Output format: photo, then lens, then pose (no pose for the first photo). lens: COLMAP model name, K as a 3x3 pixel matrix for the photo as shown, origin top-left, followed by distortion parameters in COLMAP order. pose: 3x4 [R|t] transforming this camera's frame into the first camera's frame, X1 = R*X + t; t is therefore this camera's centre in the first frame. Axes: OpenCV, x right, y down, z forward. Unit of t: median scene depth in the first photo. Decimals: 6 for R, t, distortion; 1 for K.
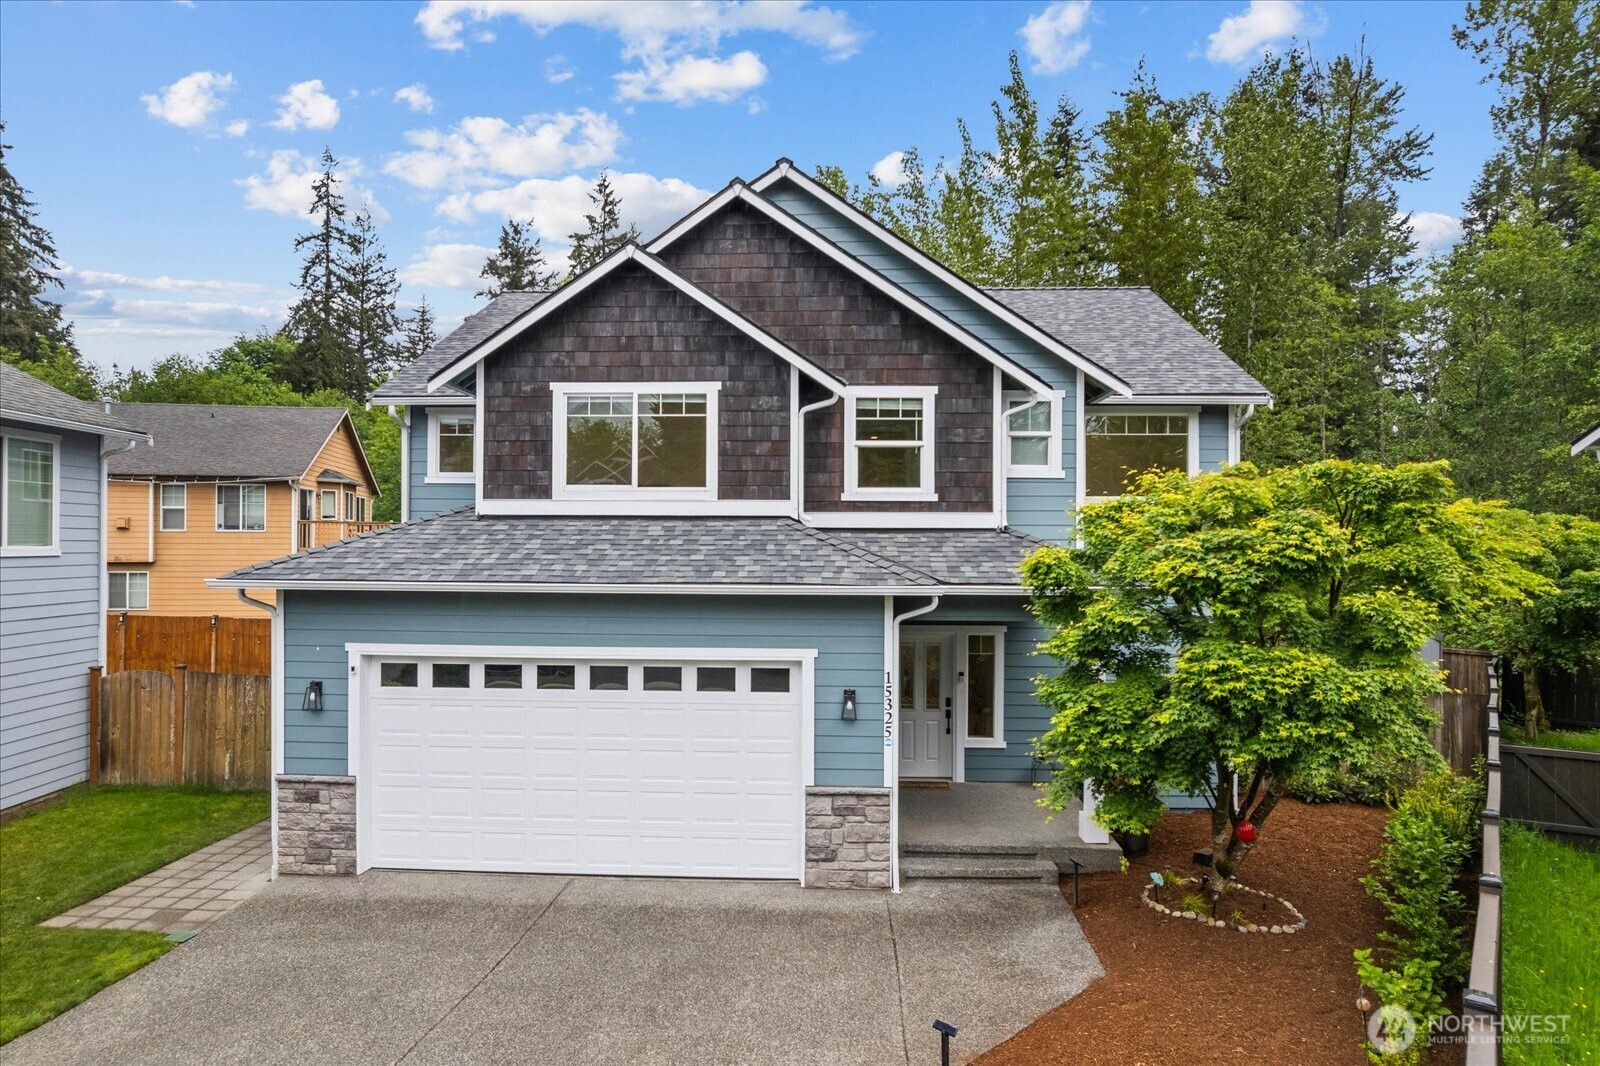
lens RADIAL K [[1049.7, 0, 800.0], [0, 1049.7, 533.0], [0, 0, 1]] dist [-0.075374, 0.070752]
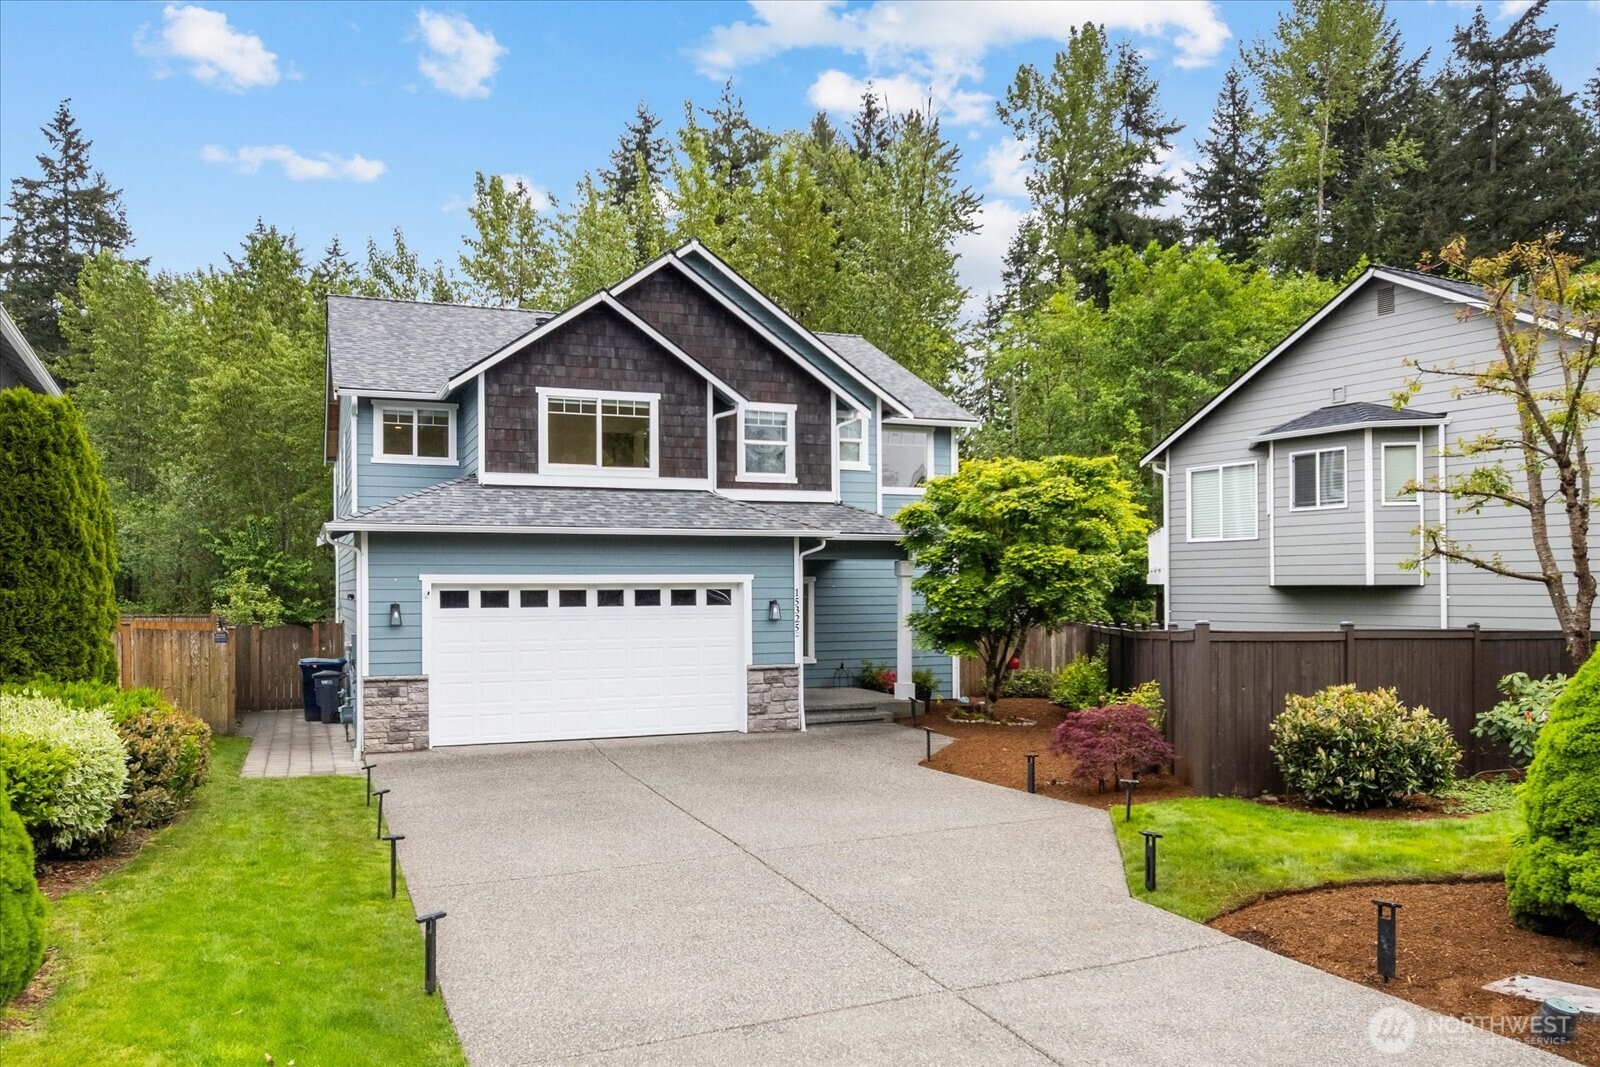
lens RADIAL K [[1348.9, 0, 799.9], [0, 1348.9, 583.4], [0, 0, 1]] dist [-0.052518, 0.001324]
pose [[0.896255, -0.004875, 0.443512, -0.709143], [0.007895, 0.999957, -0.004963, 0.120489], [-0.443469, 0.007950, 0.896255, -0.701753]]
